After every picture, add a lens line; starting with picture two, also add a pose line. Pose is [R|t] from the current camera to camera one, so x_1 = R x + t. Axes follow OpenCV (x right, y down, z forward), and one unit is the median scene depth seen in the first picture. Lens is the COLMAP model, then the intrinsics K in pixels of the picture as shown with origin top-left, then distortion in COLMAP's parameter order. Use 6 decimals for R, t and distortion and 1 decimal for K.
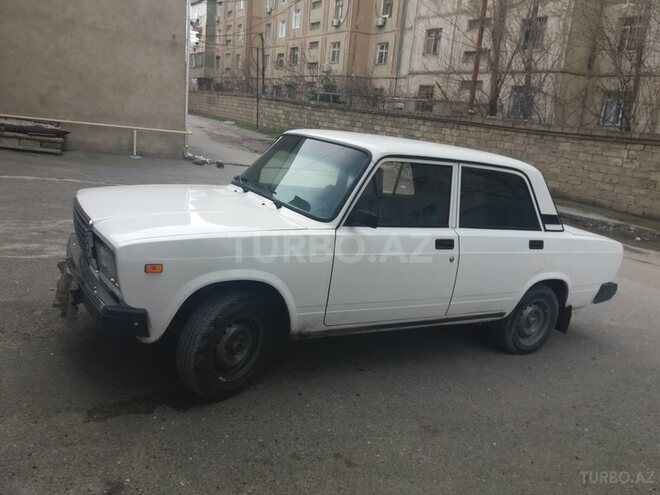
lens RADIAL K [[541.8, 0, 326.8], [0, 541.8, 250.2], [0, 0, 1]] dist [-0.001293, -0.017802]
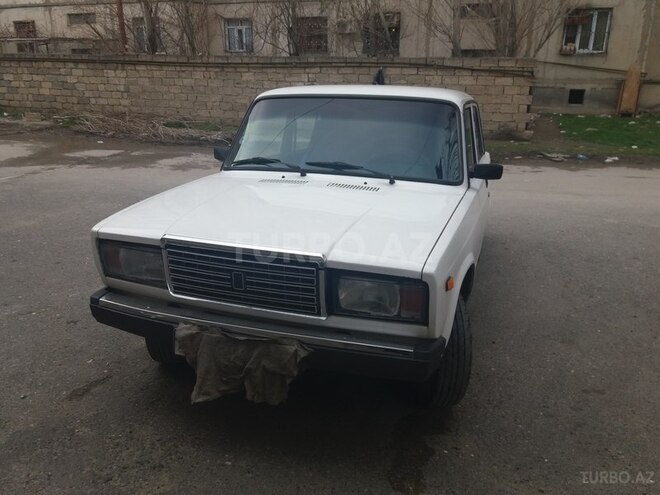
lens RADIAL K [[541.8, 0, 328.8], [0, 541.8, 245.7], [0, 0, 1]] dist [-0.001293, -0.017802]
pose [[0.750706, -0.289356, 0.593897, -0.149050], [0.223260, 0.957205, 0.184157, -0.034364], [-0.621768, -0.005655, 0.783181, 0.076752]]
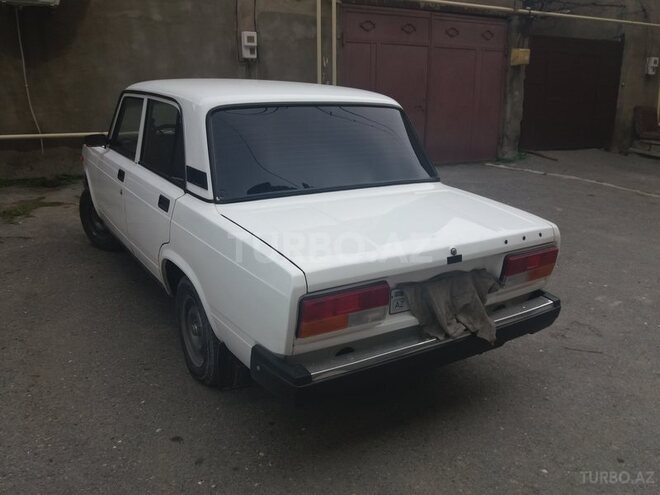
lens RADIAL K [[541.8, 0, 327.9], [0, 541.8, 249.7], [0, 0, 1]] dist [-0.001293, -0.017802]
pose [[0.028199, 0.170335, -0.984983, 0.272901], [-0.238837, 0.957983, 0.158828, -0.028686], [0.970650, 0.230771, 0.067696, 0.291248]]
